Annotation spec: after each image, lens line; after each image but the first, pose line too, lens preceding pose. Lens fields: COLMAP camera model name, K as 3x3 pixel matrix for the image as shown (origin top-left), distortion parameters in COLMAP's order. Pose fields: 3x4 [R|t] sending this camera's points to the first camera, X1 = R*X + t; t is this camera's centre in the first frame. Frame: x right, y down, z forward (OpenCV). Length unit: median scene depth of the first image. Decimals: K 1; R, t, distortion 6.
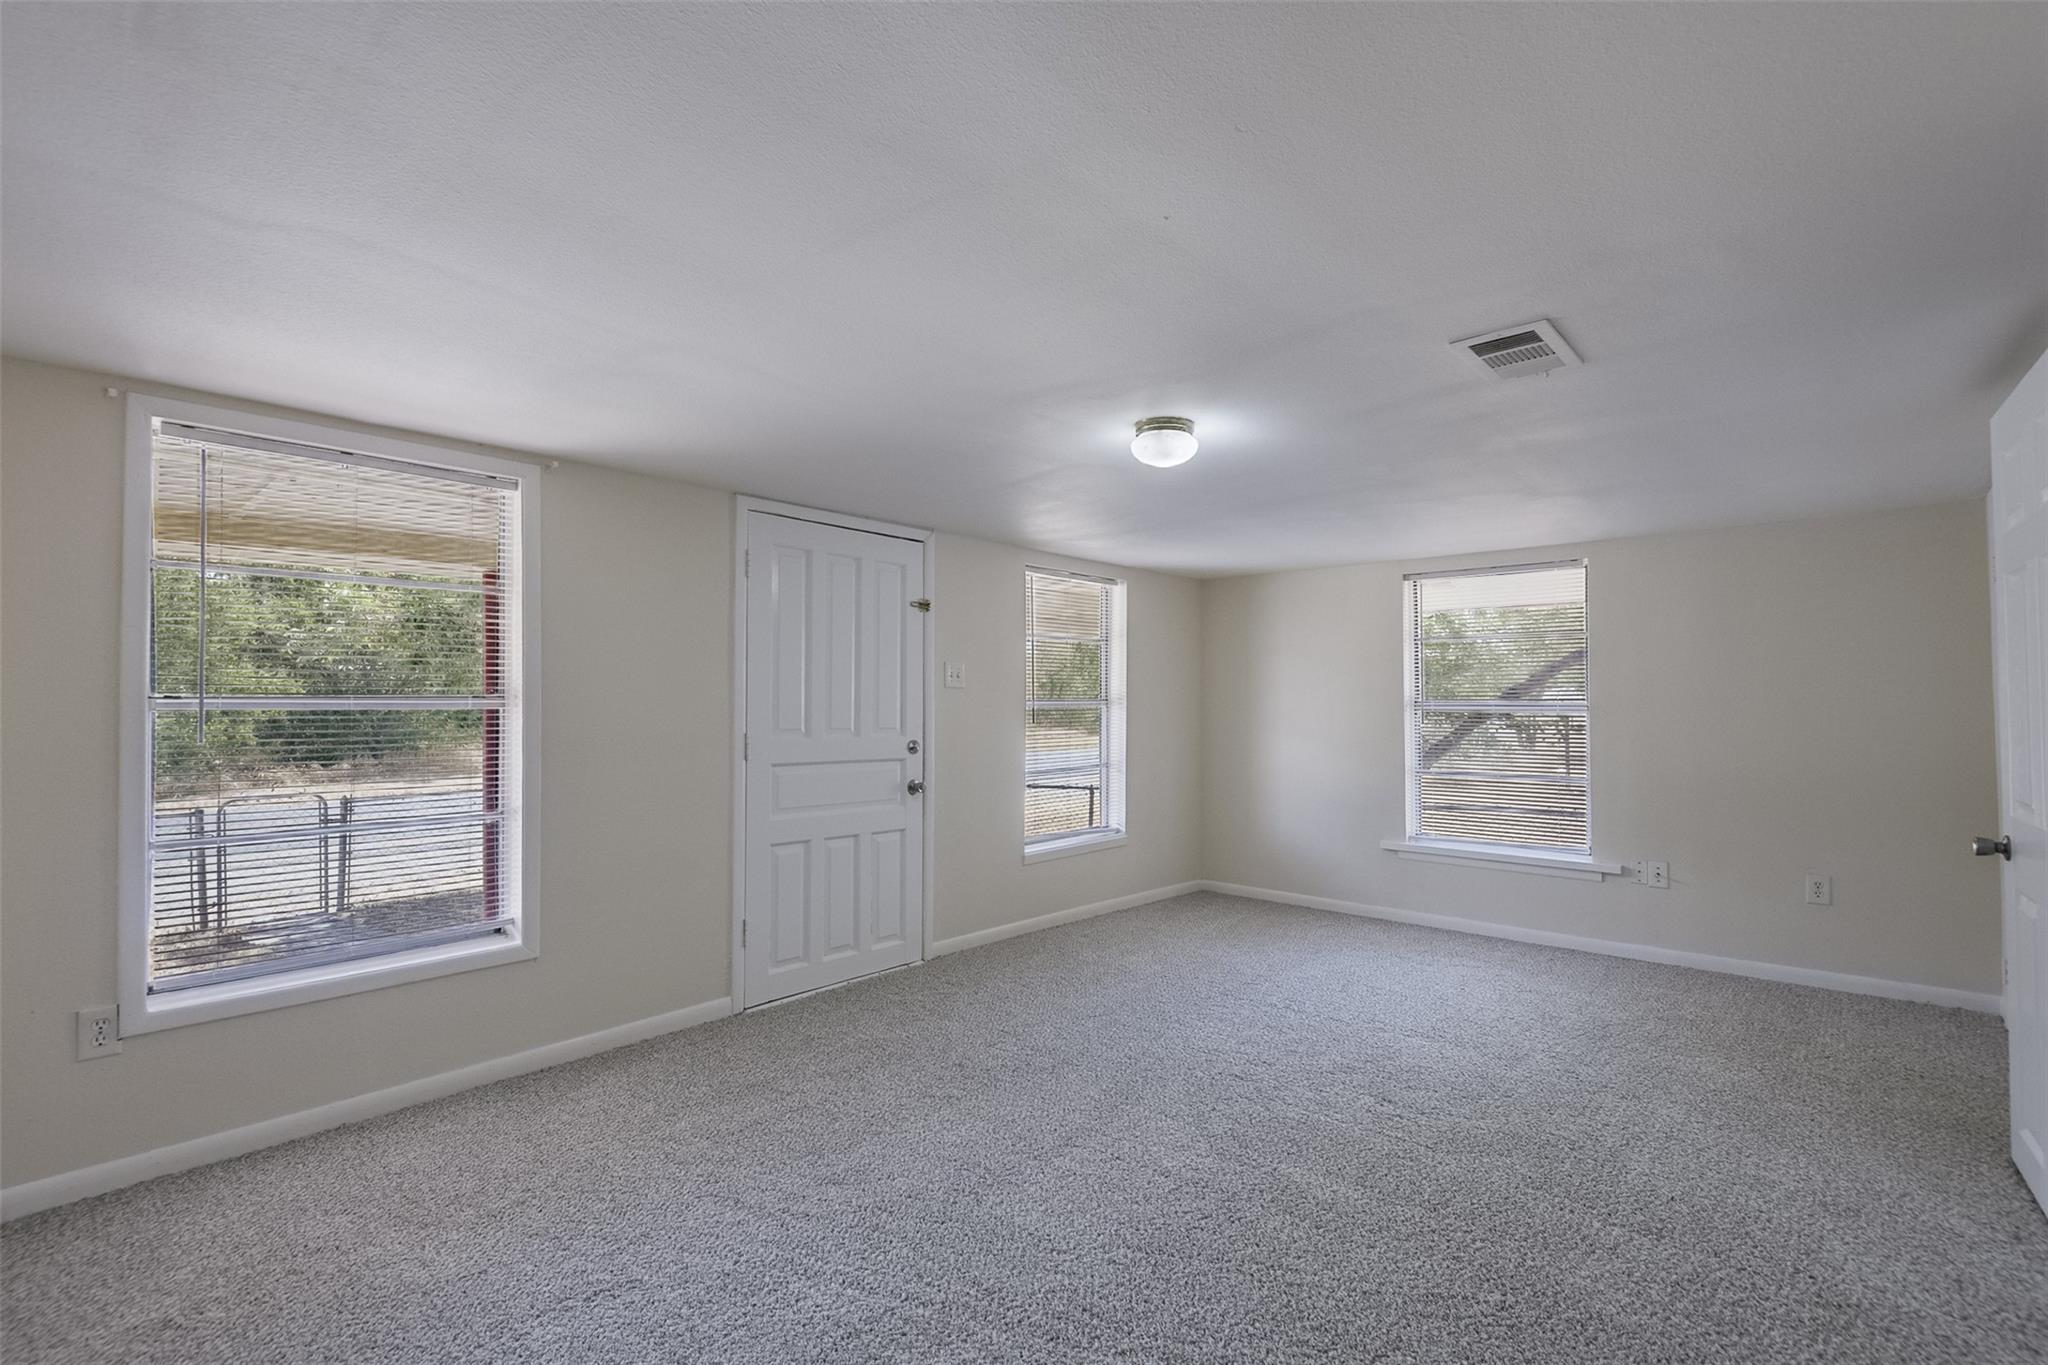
lens RADIAL K [[954.5, 0, 1026.7], [0, 954.5, 690.7], [0, 0, 1]] dist [0.014951, -0.000073]
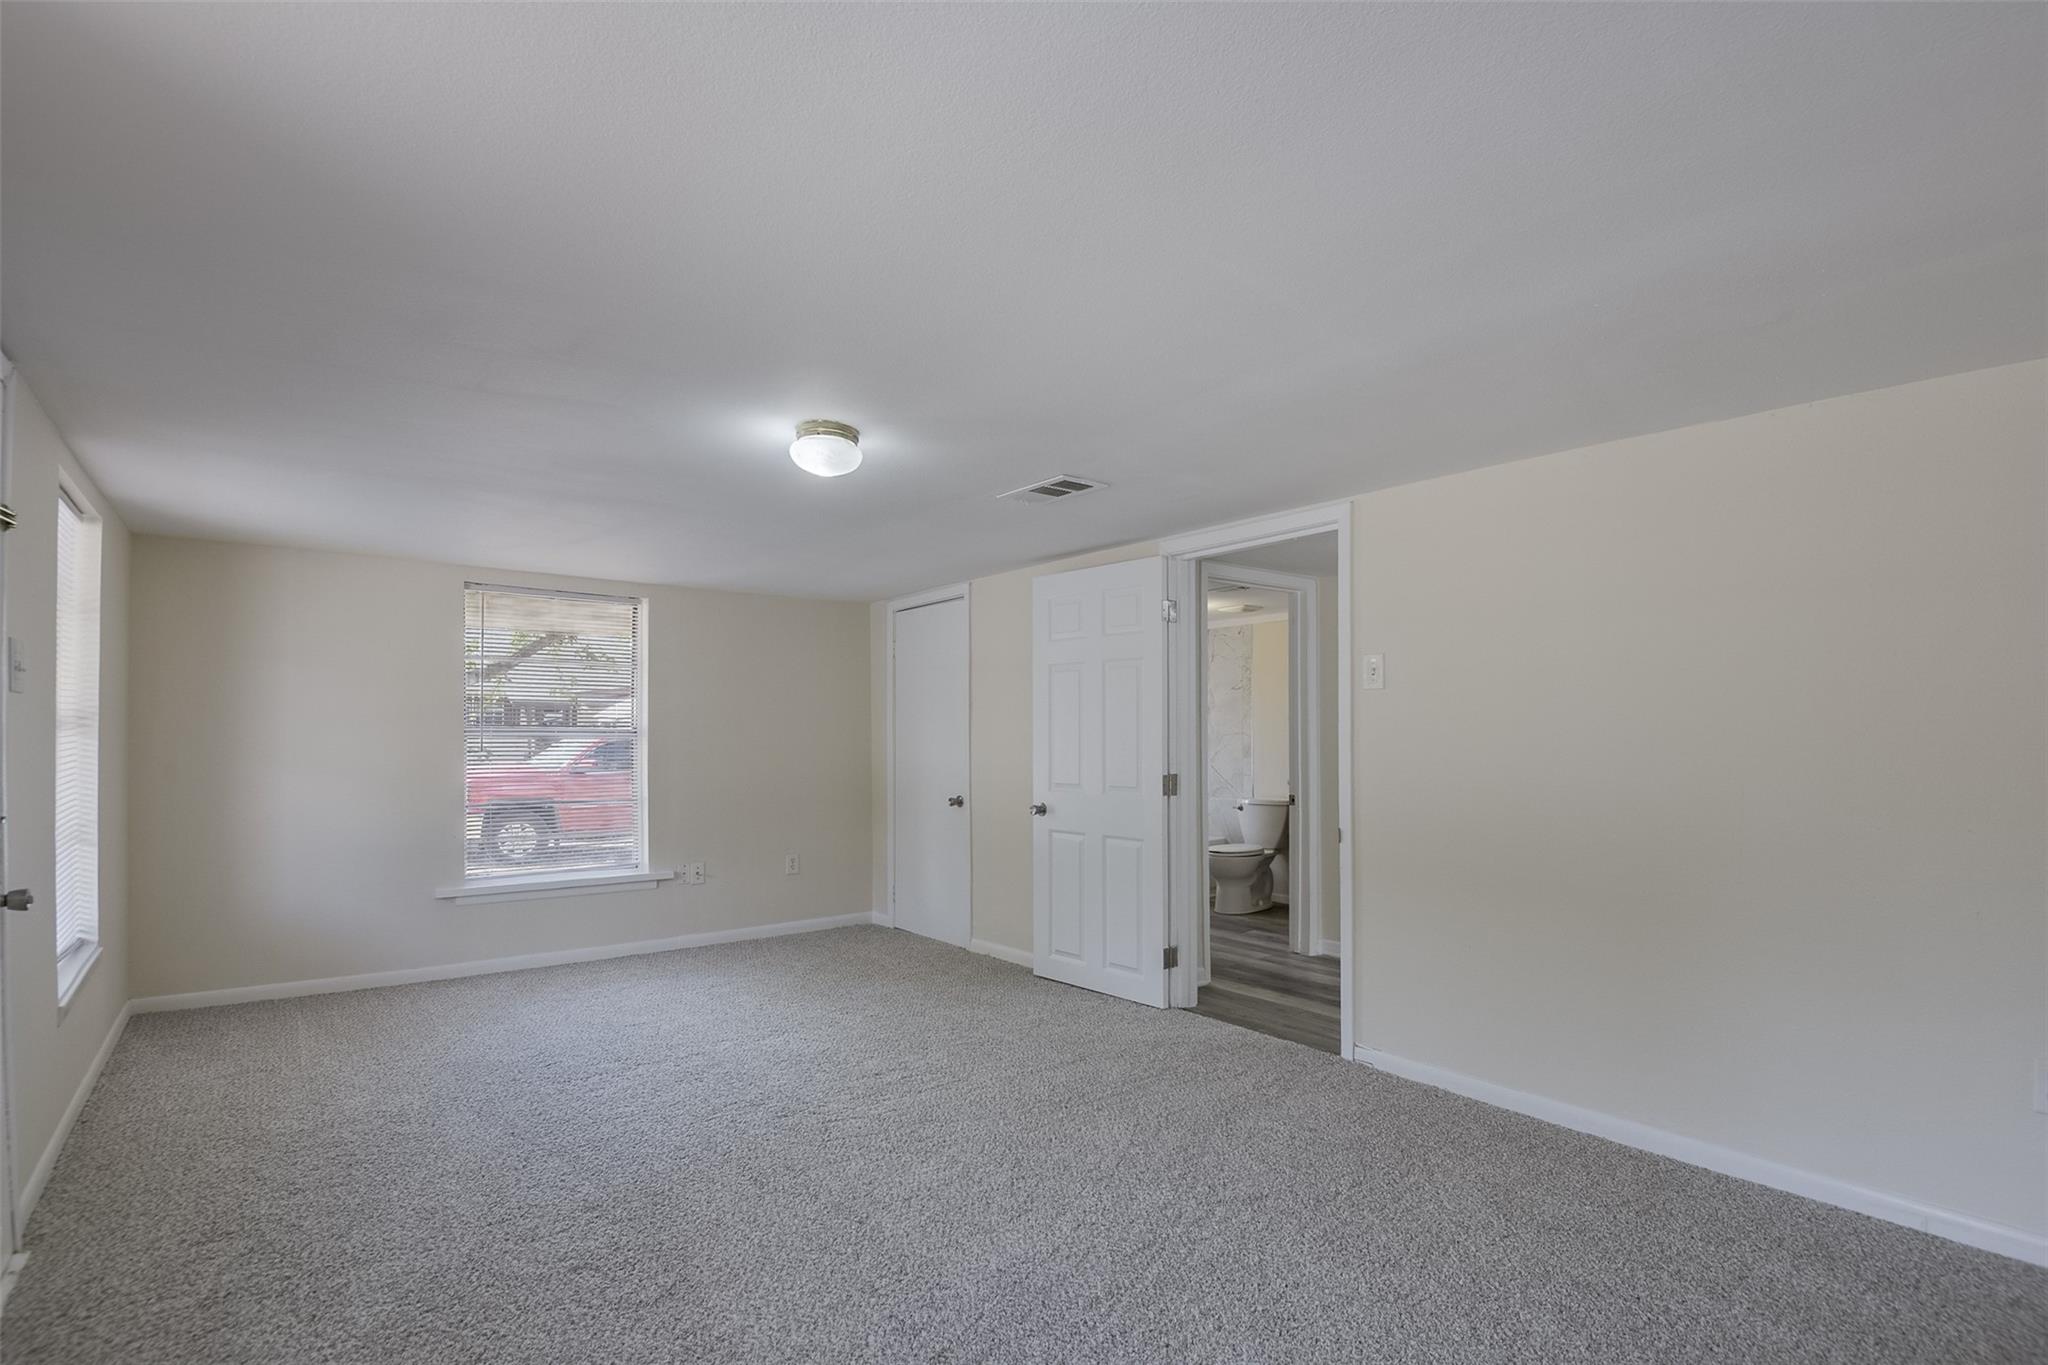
lens RADIAL K [[954.5, 0, 1046.4], [0, 954.5, 711.5], [0, 0, 1]] dist [0.014951, -0.000073]
pose [[0.173533, 0.024536, 0.984522, -0.436874], [-0.018085, 0.999600, -0.021724, 0.008301], [-0.984662, -0.014035, 0.173908, 0.364402]]
